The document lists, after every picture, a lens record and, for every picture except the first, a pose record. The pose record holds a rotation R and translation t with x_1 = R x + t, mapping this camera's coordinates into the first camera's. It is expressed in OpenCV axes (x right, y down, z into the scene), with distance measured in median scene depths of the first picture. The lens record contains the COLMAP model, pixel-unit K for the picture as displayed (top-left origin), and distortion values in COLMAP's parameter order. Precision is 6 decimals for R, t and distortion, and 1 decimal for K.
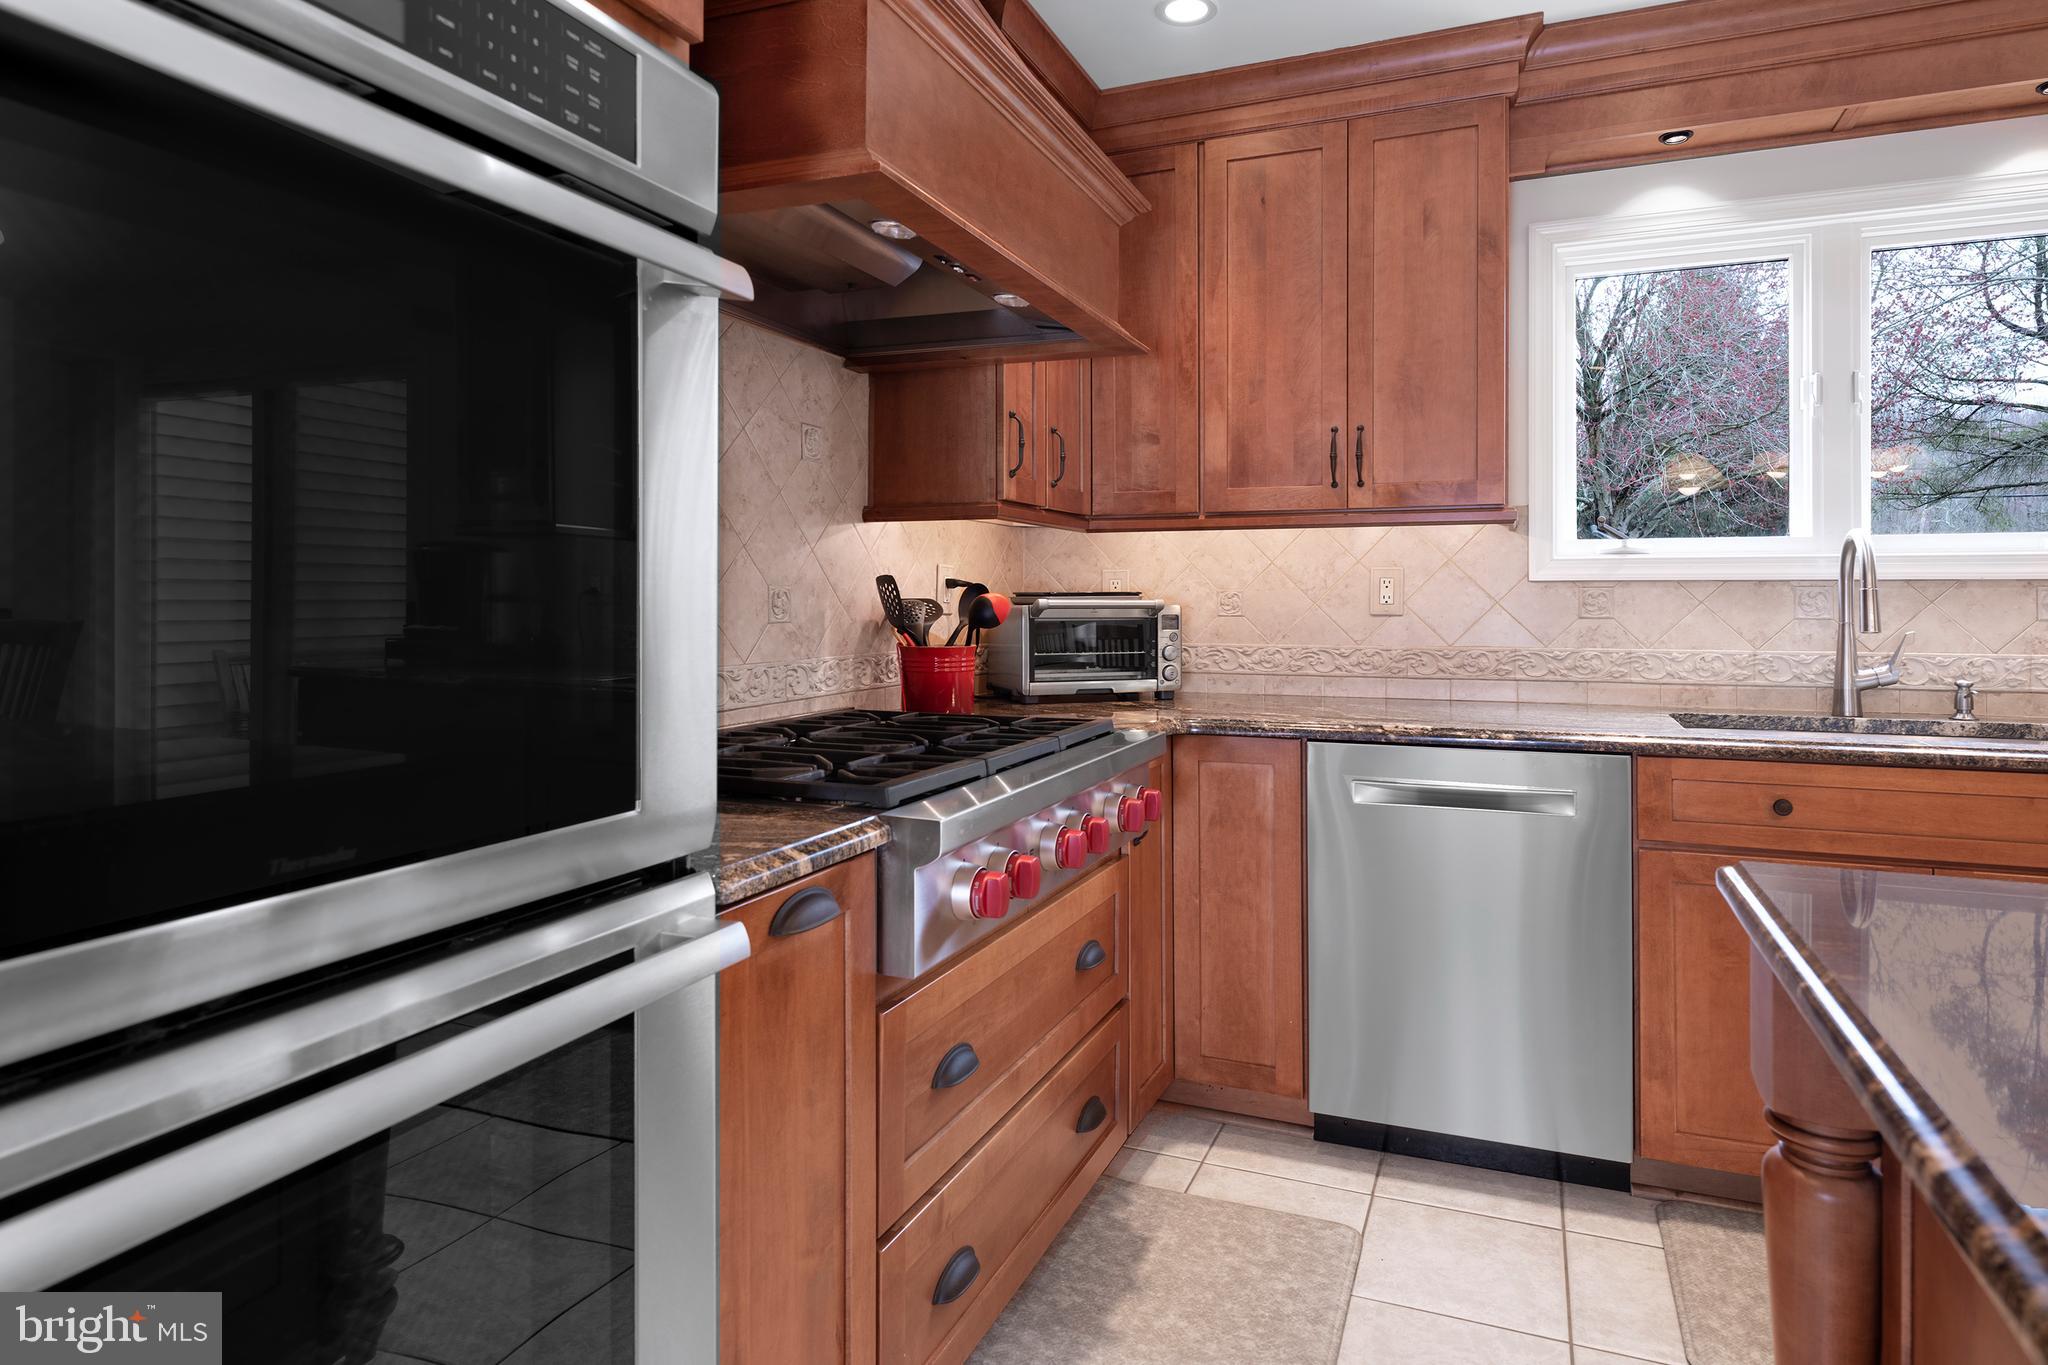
lens RADIAL K [[1120.3, 0, 1061.0], [0, 1120.3, 594.9], [0, 0, 1]] dist [0.001673, 0.000380]
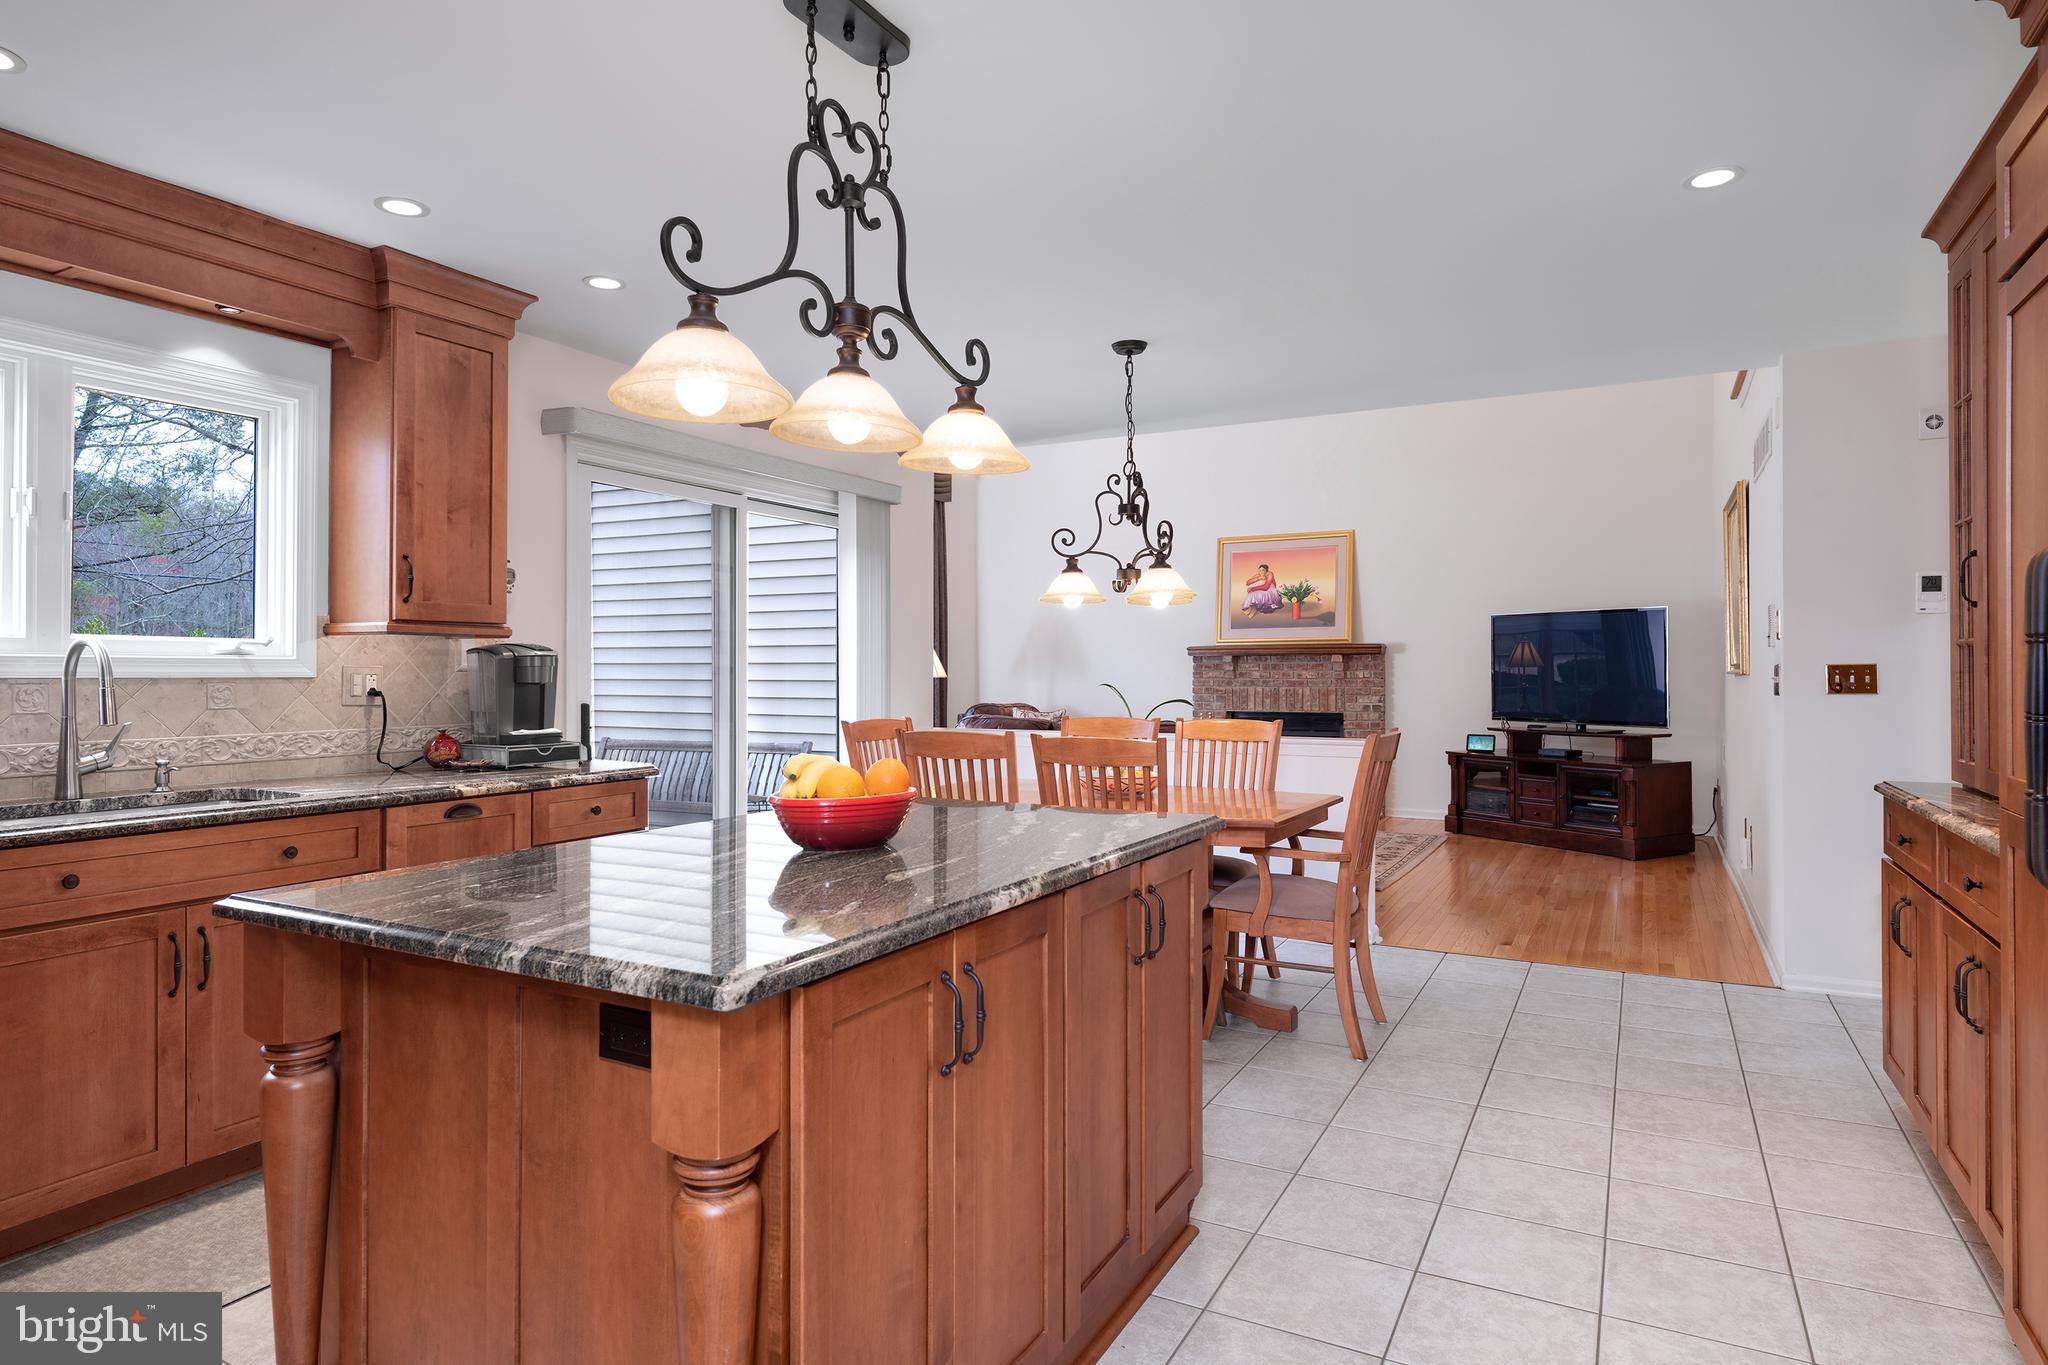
lens RADIAL K [[1148.5, 0, 1019.5], [0, 1148.5, 657.1], [0, 0, 1]] dist [0.003573, 0.000779]
pose [[0.113853, 0.012845, 0.993415, -0.347832], [-0.006961, 0.999902, -0.012131, -0.028259], [-0.993473, -0.005534, 0.113931, -0.087539]]
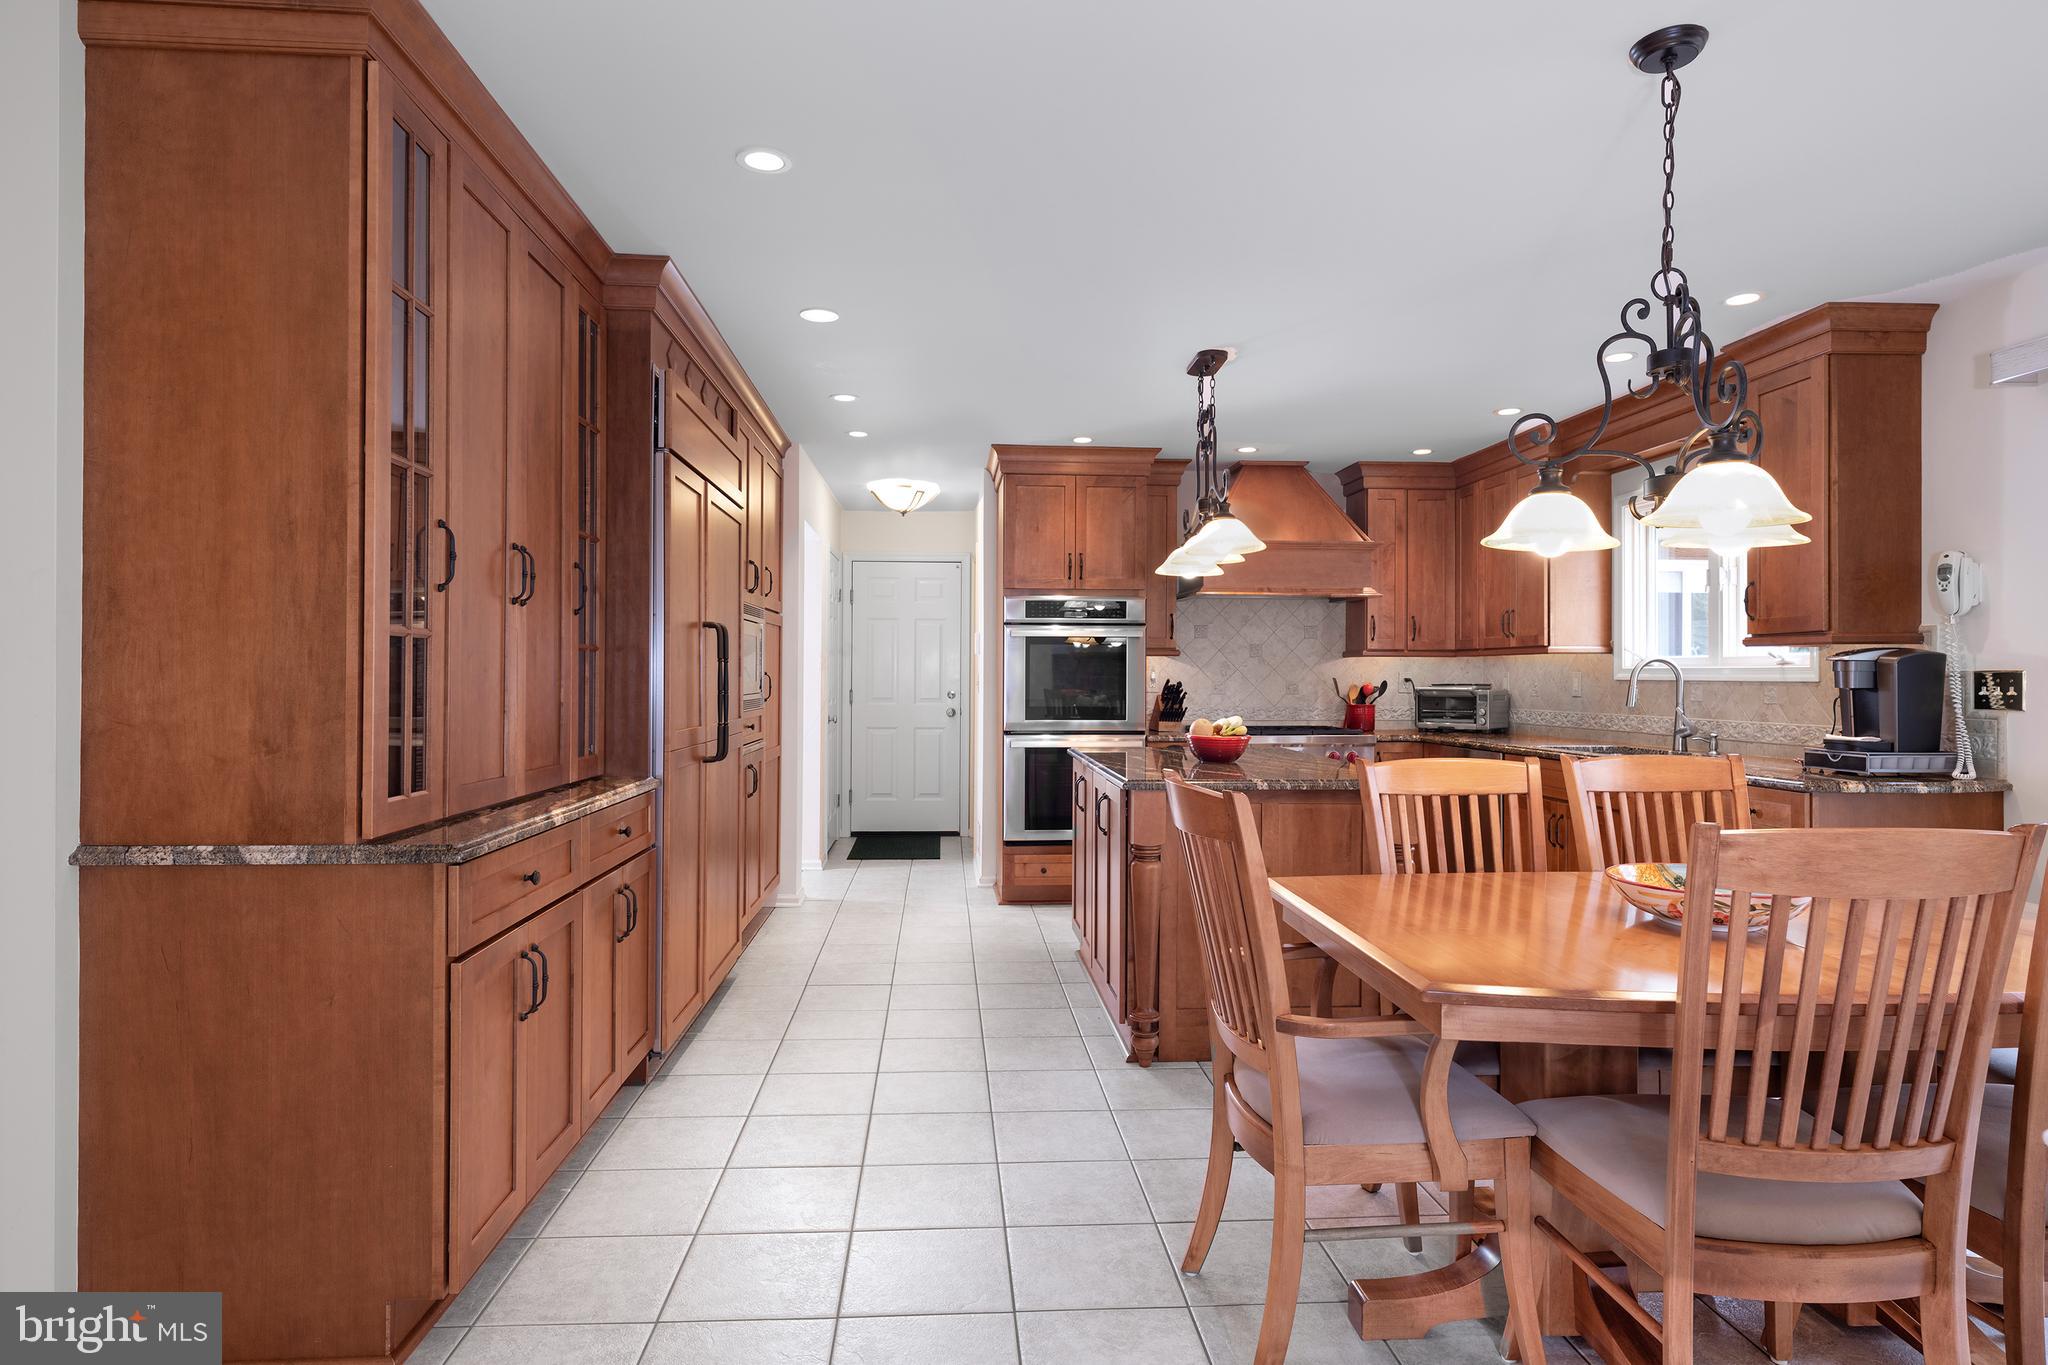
lens RADIAL K [[1148.5, 0, 1019.5], [0, 1148.5, 657.1], [0, 0, 1]] dist [0.003573, 0.000779]
pose [[0.434797, -0.014761, -0.900408, 2.029434], [0.004290, 0.999888, -0.014320, -0.031795], [0.900518, 0.002363, 0.434812, -0.920191]]
